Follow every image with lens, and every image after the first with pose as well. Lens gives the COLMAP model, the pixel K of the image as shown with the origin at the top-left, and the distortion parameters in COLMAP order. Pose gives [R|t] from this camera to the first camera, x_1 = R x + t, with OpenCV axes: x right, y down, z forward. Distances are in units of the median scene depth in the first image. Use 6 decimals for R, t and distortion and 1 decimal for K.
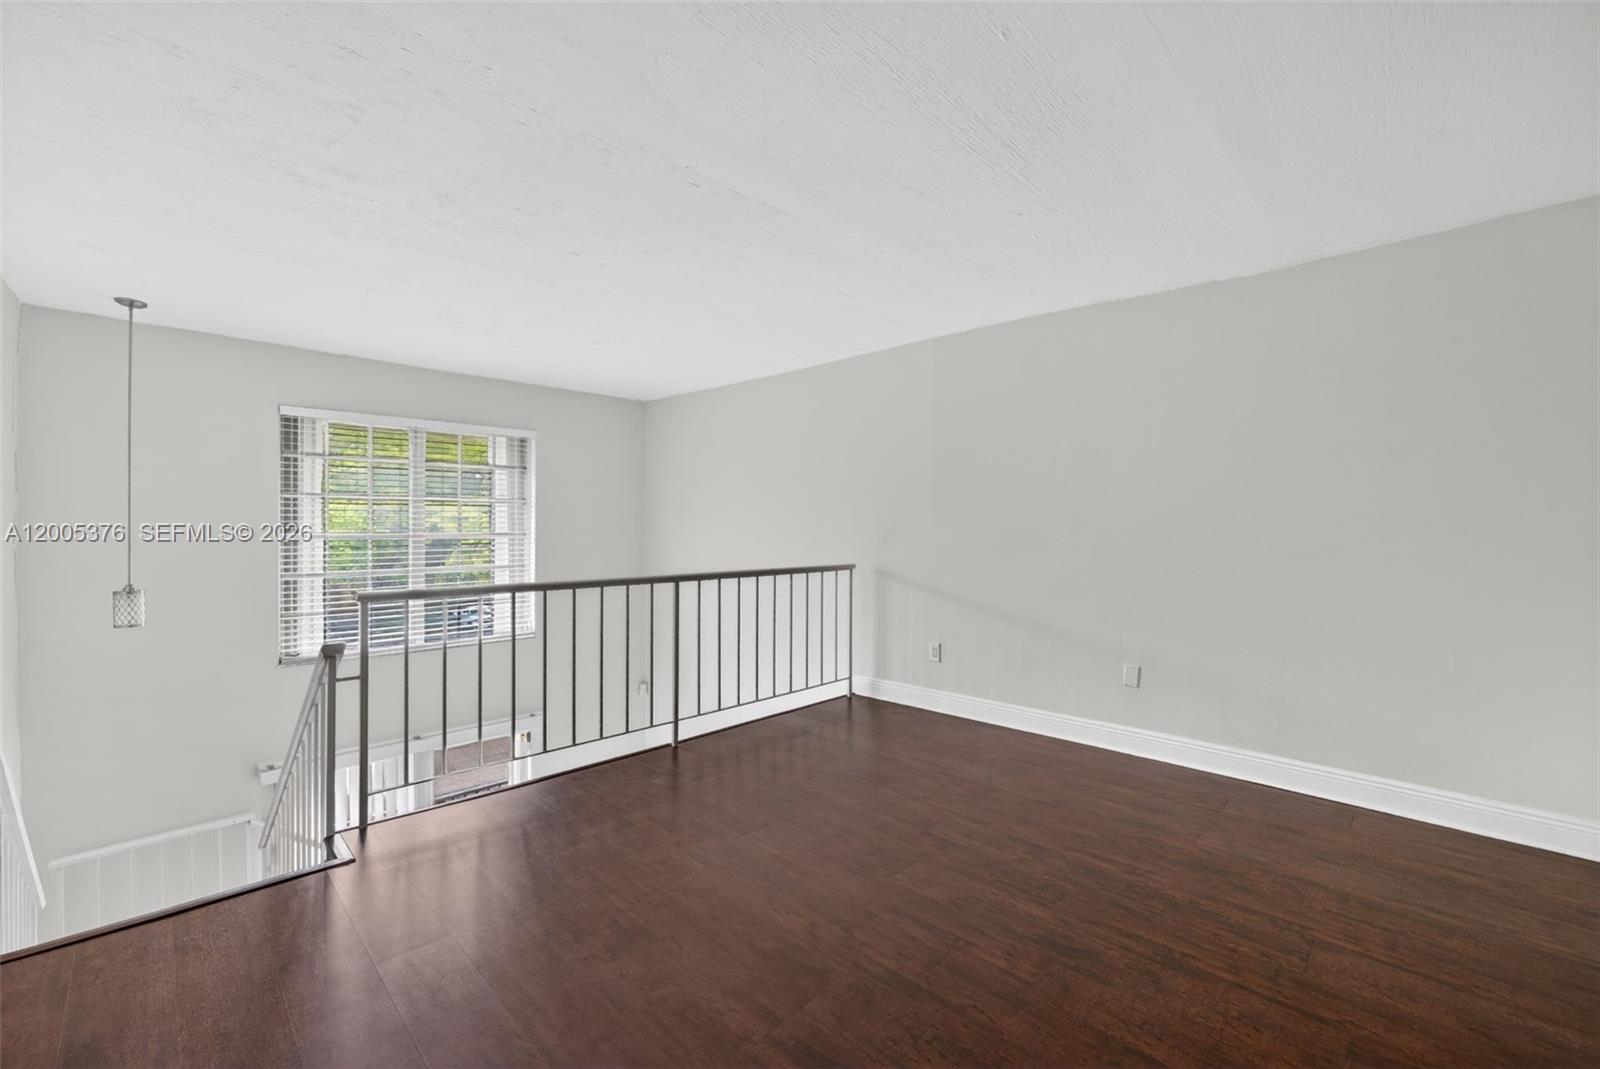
lens RADIAL K [[635.1, 0, 804.9], [0, 635.1, 559.1], [0, 0, 1]] dist [-0.016125, 0.005098]
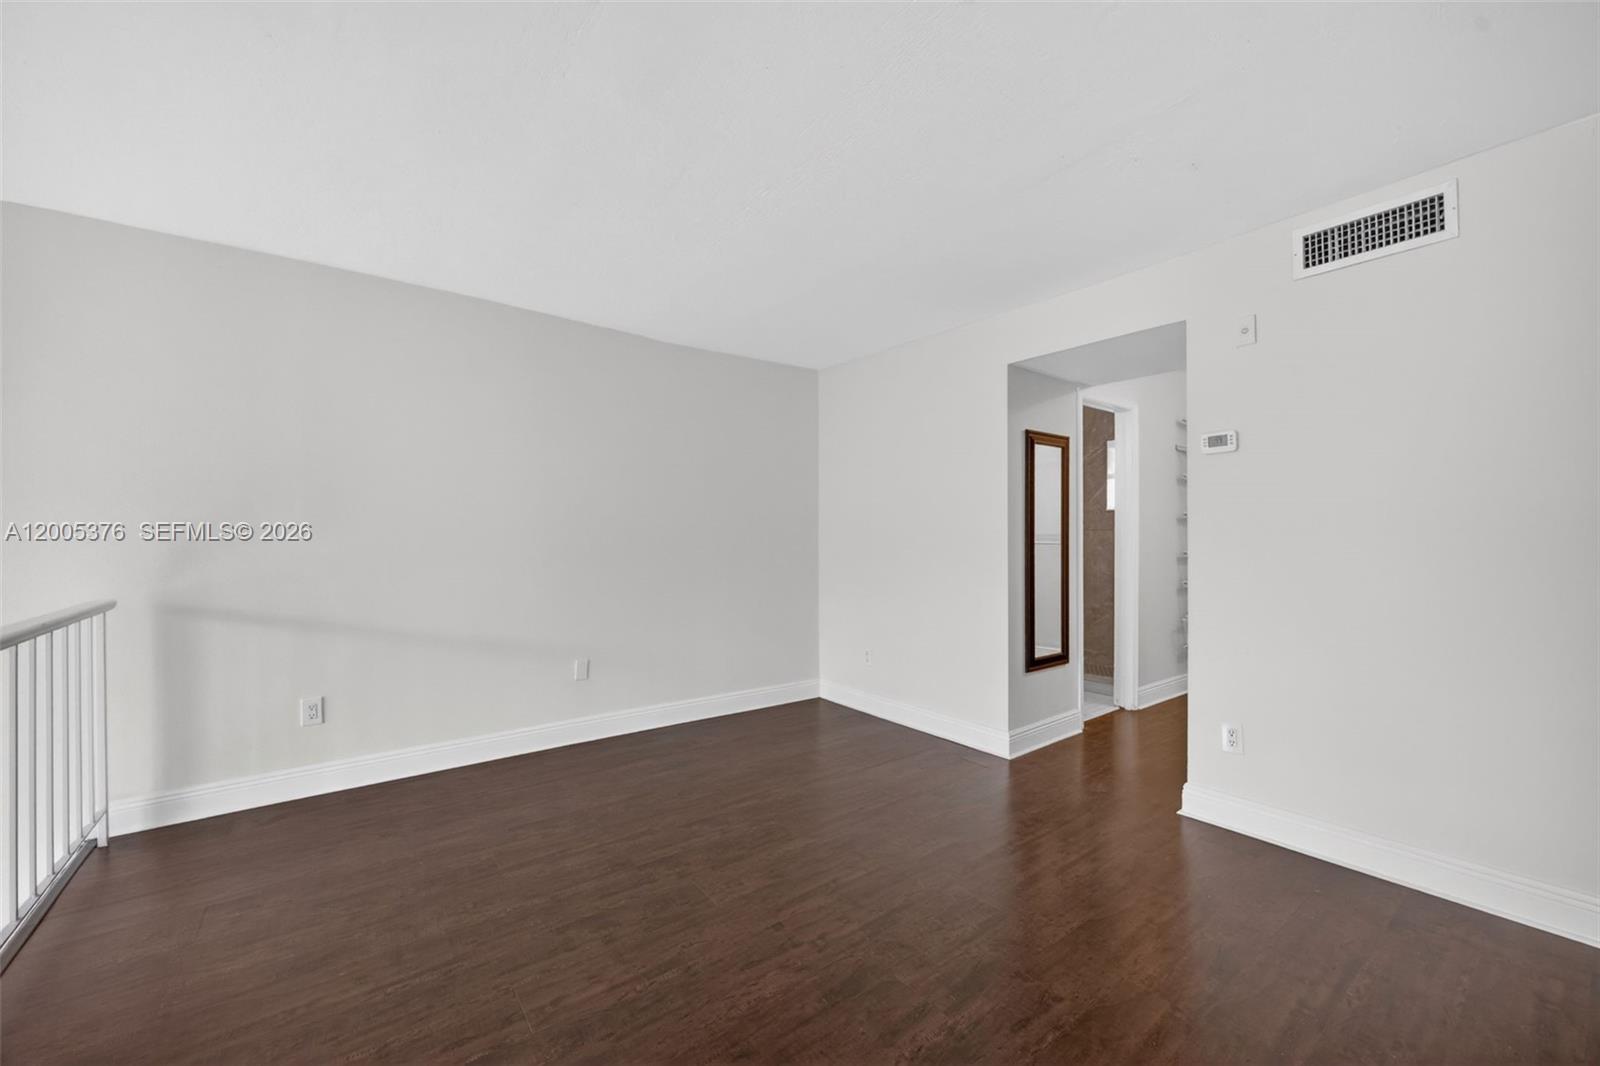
lens RADIAL K [[629.9, 0, 800.0], [0, 629.9, 533.0], [0, 0, 1]] dist [-0.022726, 0.005690]
pose [[0.170041, -0.004139, 0.985428, -0.384773], [0.044889, 0.998986, -0.003550, -0.025335], [-0.984414, 0.044839, 0.170054, 0.336598]]
